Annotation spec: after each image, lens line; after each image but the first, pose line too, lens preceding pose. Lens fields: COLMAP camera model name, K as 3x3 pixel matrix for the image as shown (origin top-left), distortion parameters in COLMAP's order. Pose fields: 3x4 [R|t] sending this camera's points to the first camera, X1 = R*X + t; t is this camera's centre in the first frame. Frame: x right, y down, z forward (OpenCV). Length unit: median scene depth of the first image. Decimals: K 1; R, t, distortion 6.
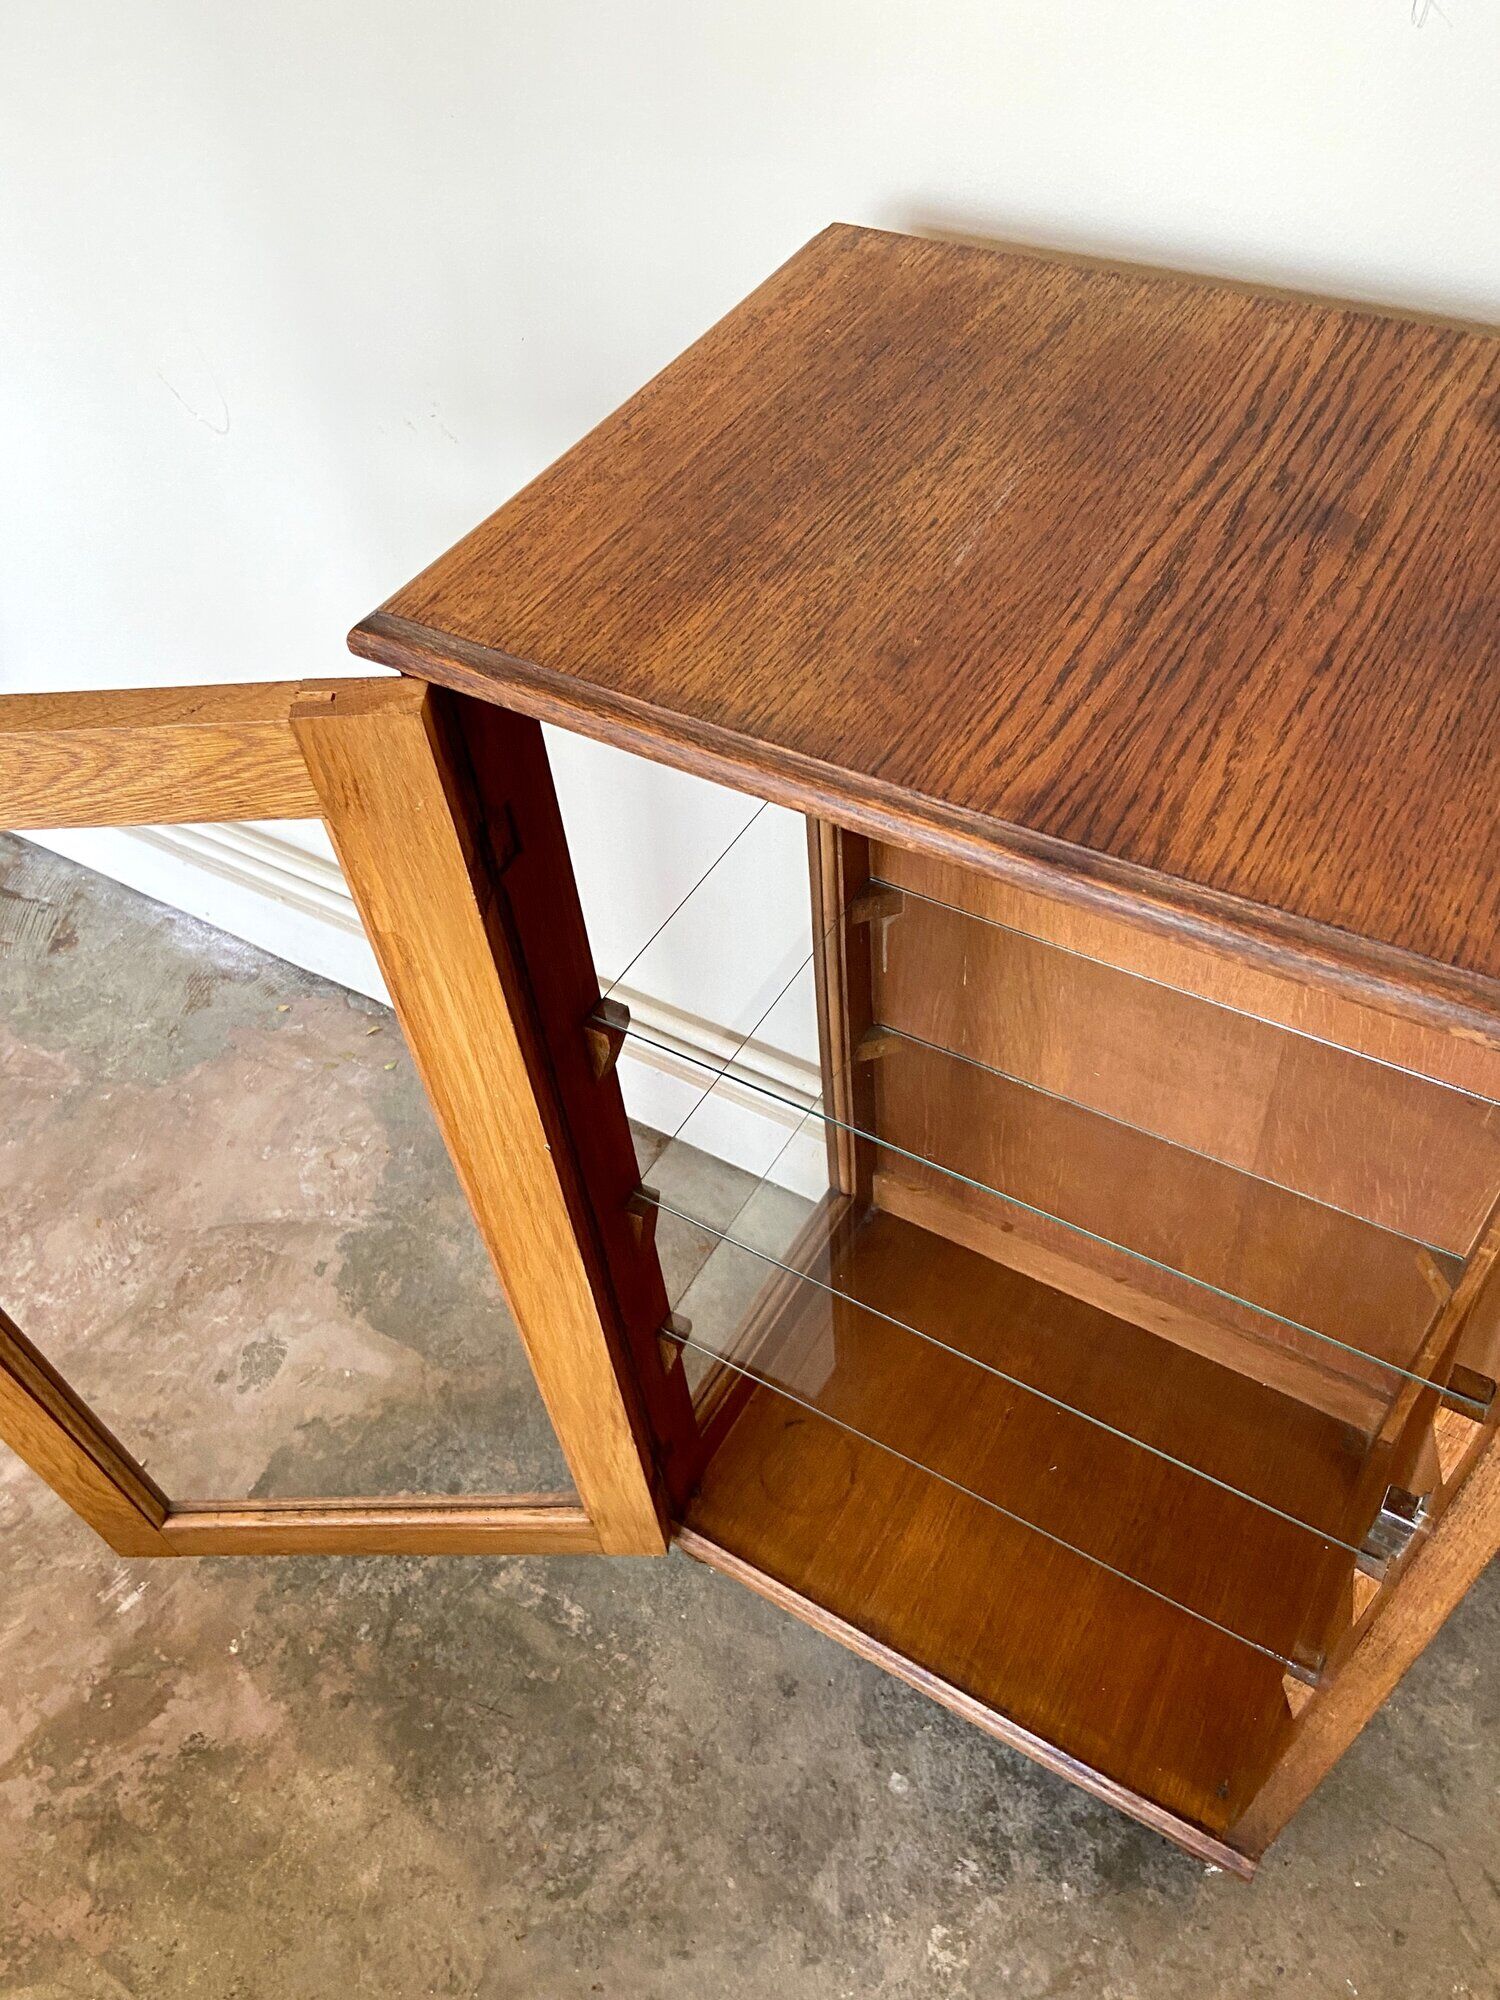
lens RADIAL K [[1511.5, 0, 742.0], [0, 1511.5, 1005.2], [0, 0, 1]] dist [0.125553, -0.166509]
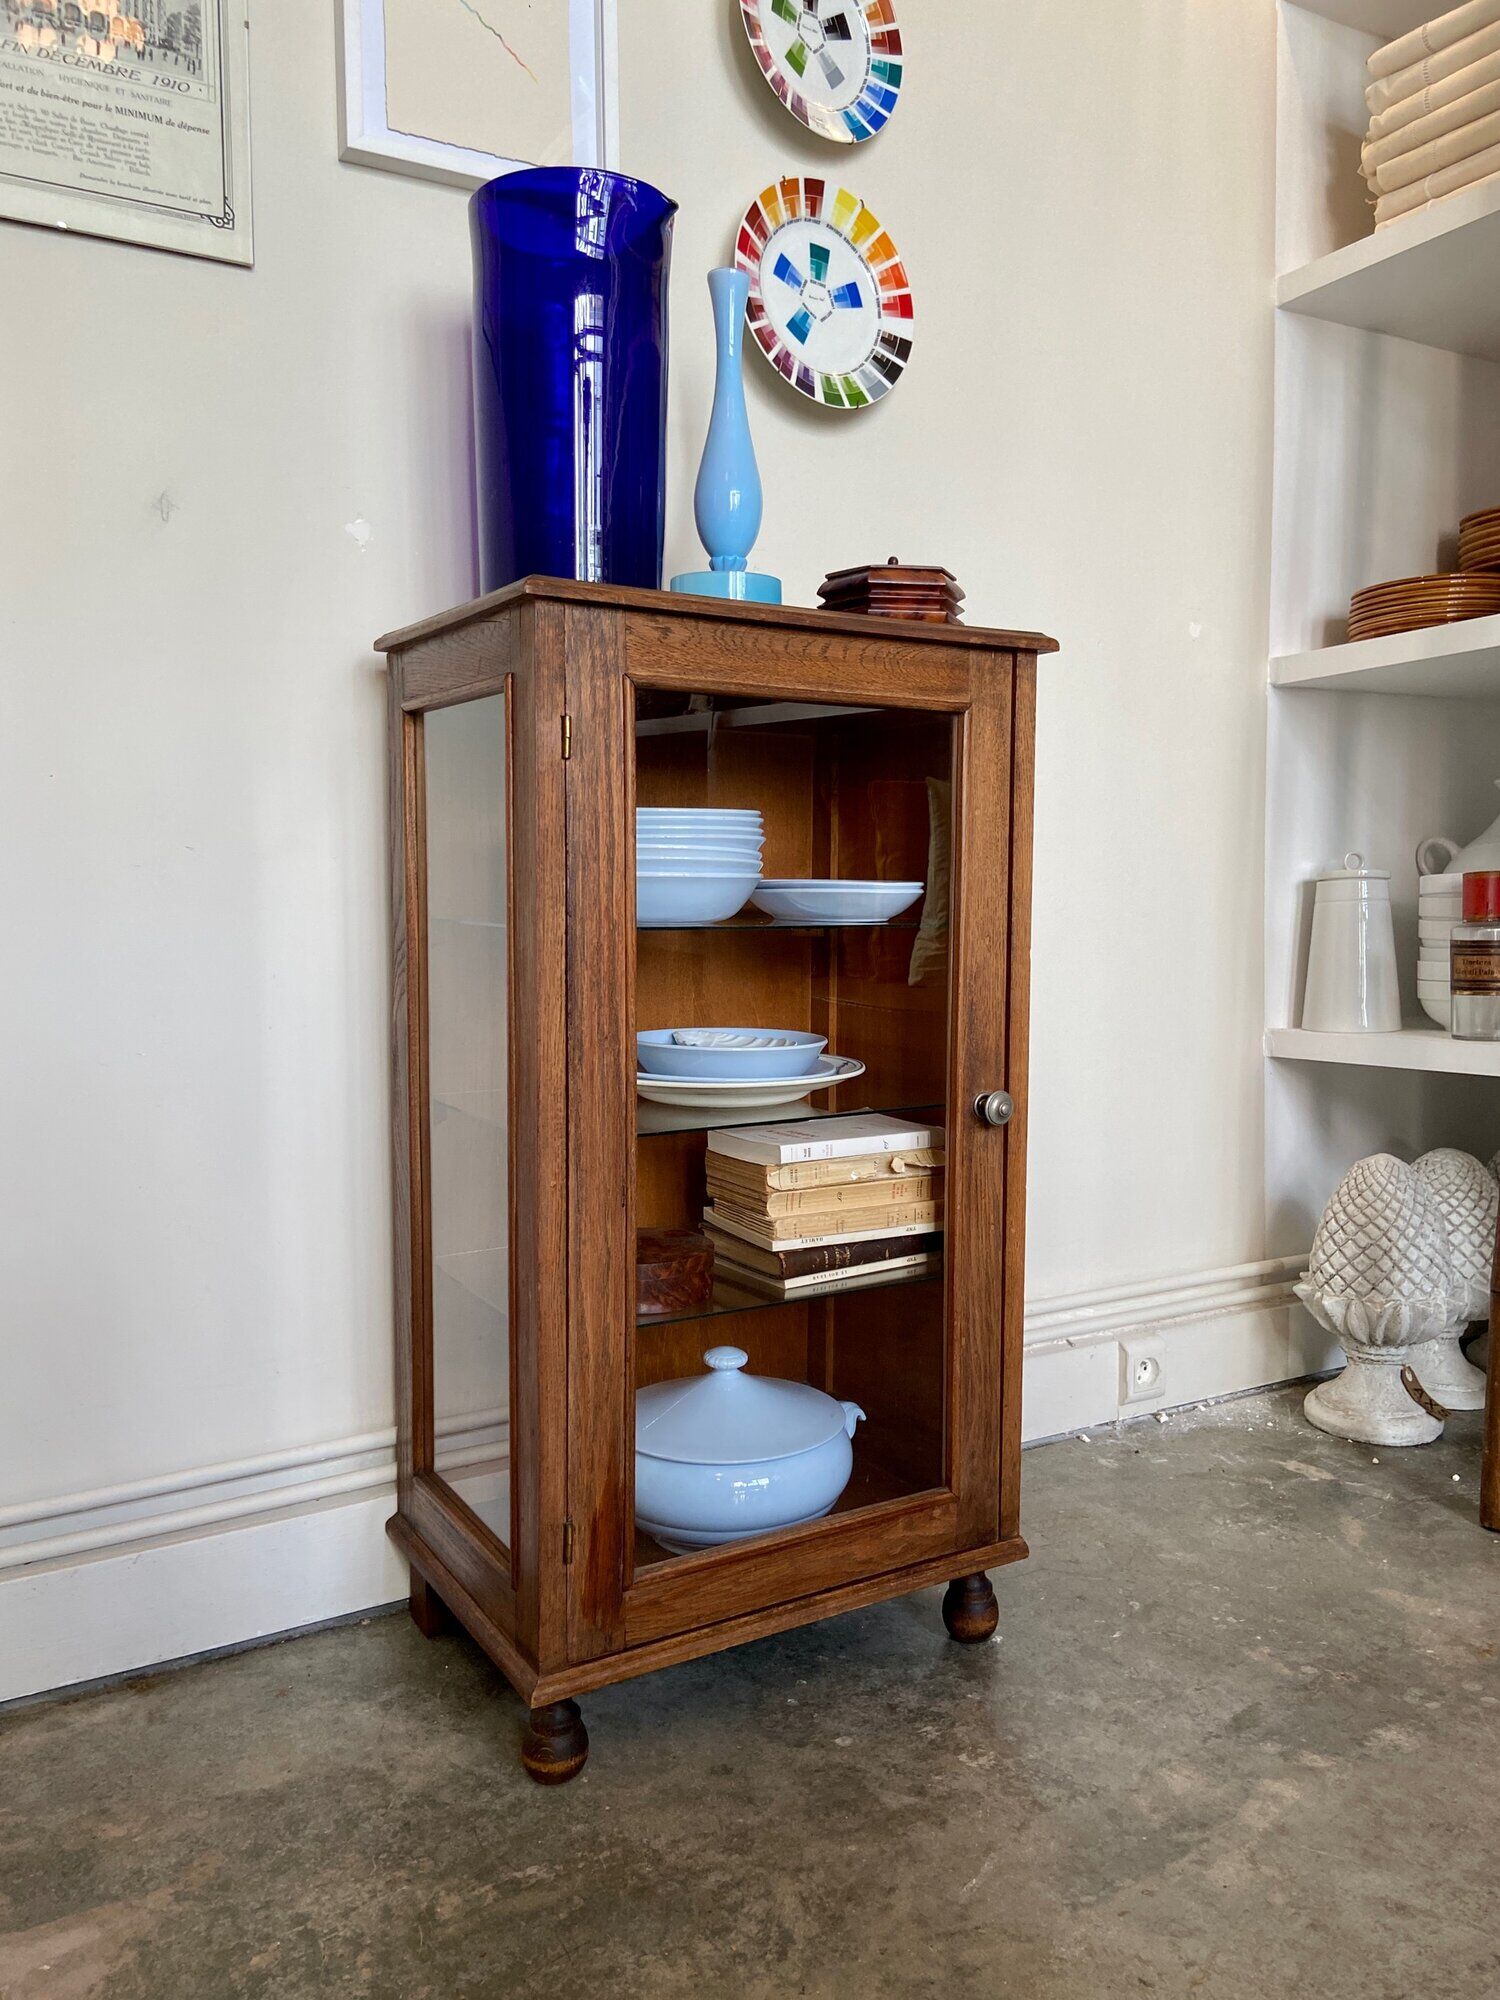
lens RADIAL K [[1511.5, 0, 777.2], [0, 1511.5, 1005.4], [0, 0, 1]] dist [0.125553, -0.166509]
pose [[0.451958, 0.002593, 0.892035, -0.928347], [0.647818, 0.686503, -0.330219, 0.486579], [-0.613241, 0.727122, 0.308591, 0.311720]]
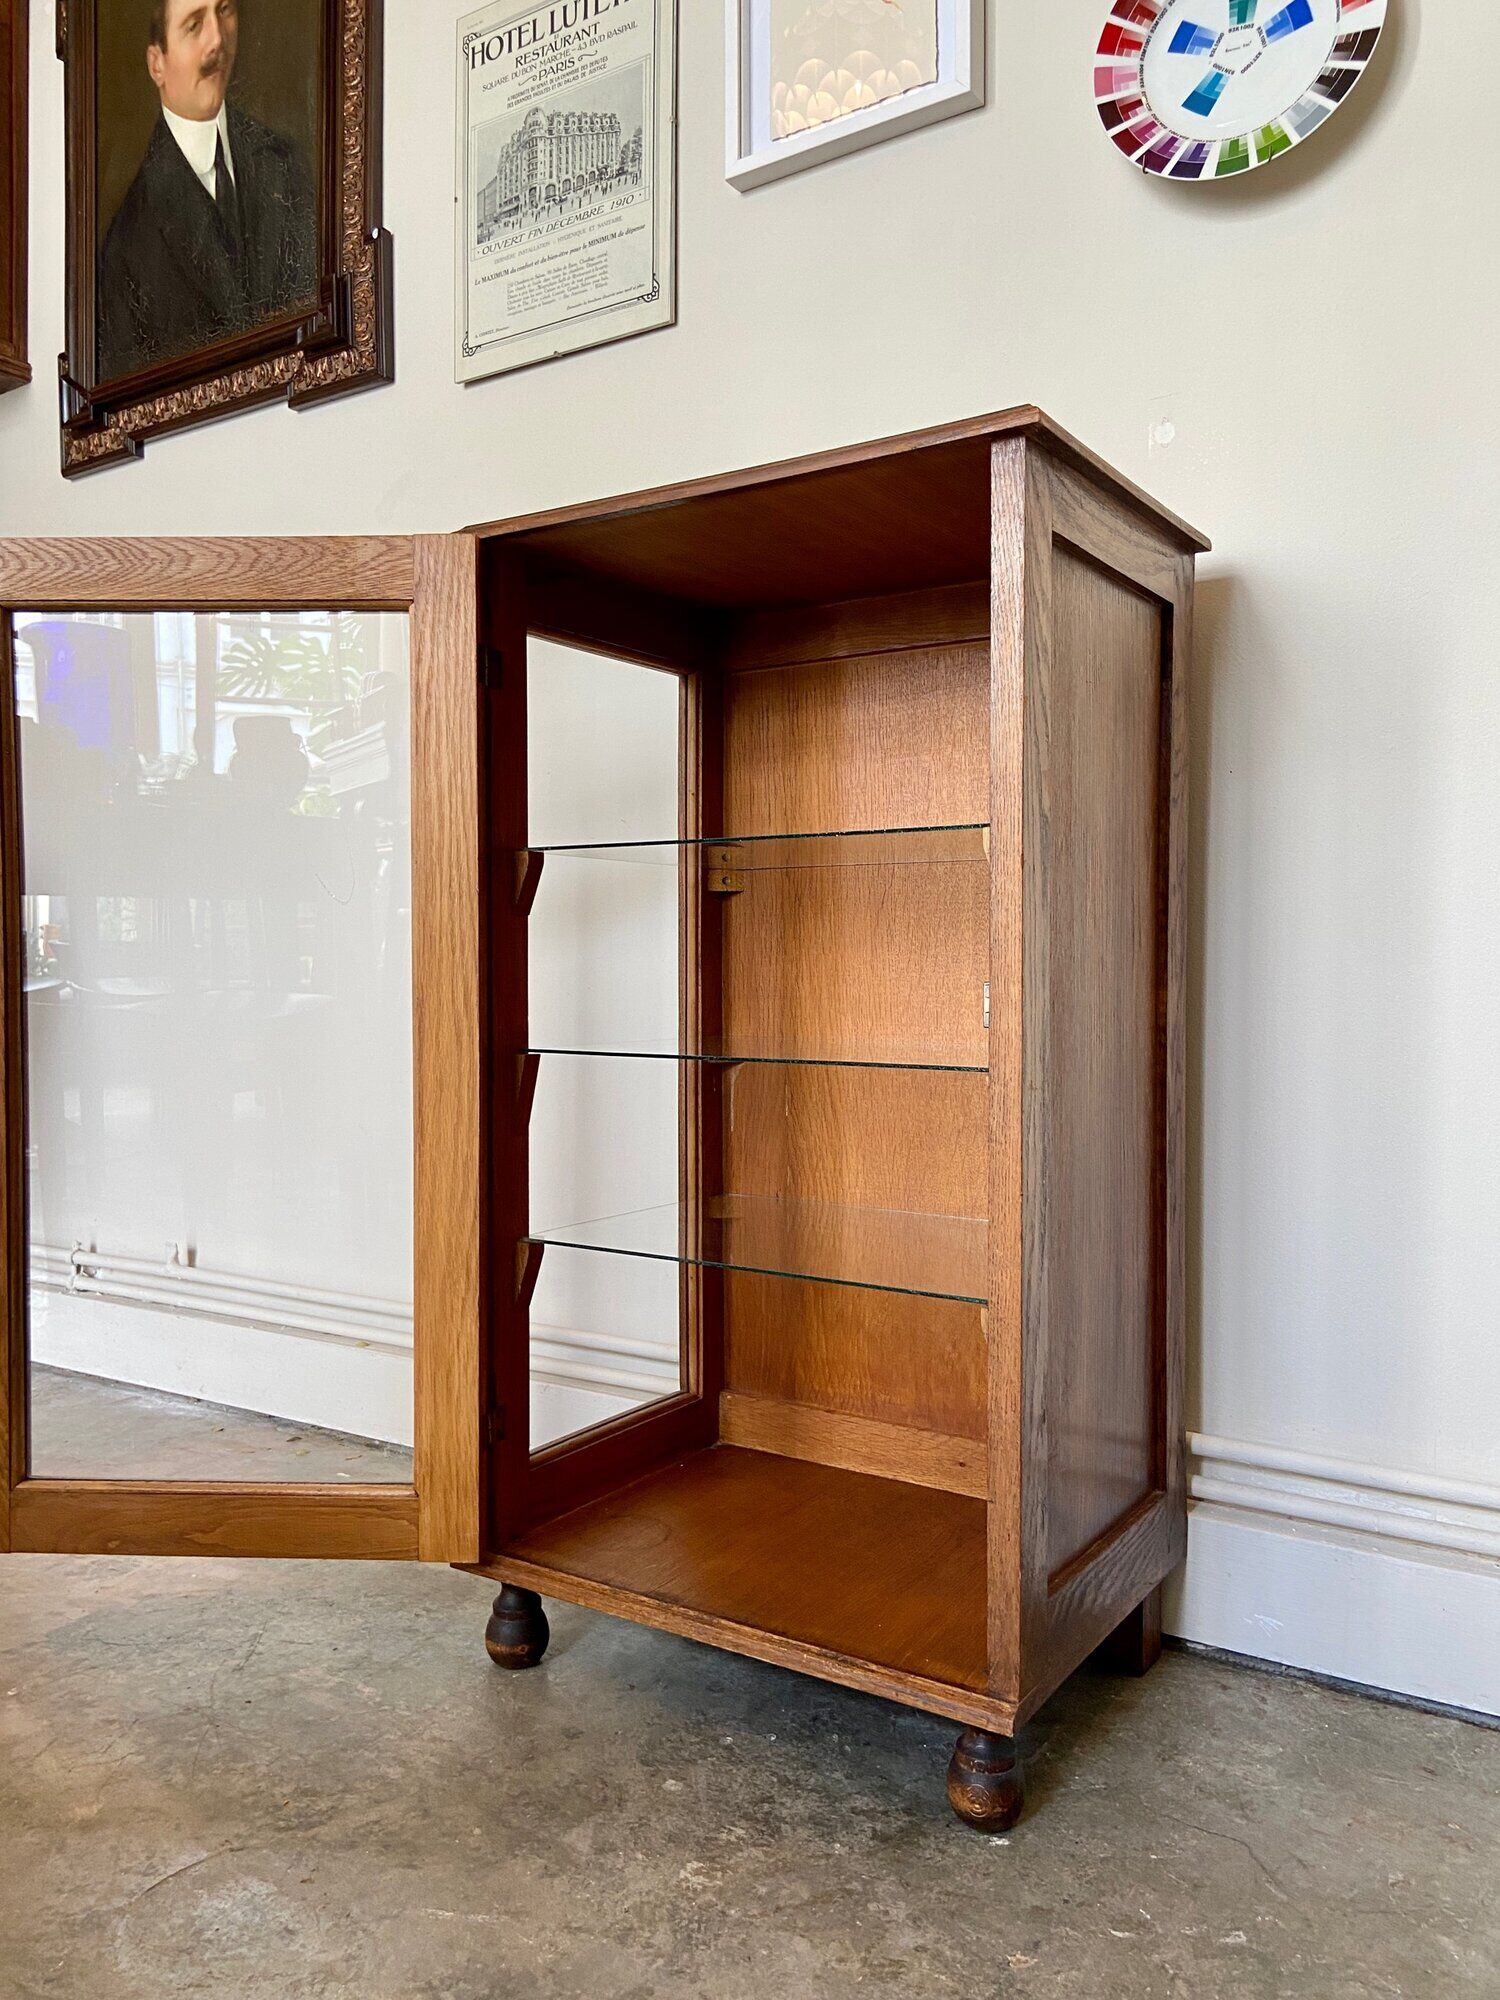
lens RADIAL K [[1511.5, 0, 744.5], [0, 1511.5, 1002.3], [0, 0, 1]] dist [0.125553, -0.166509]
pose [[0.996400, 0.077409, -0.034555, 0.143592], [-0.077755, 0.672172, -0.736301, 0.892193], [-0.033770, 0.736337, 0.675772, 0.011775]]
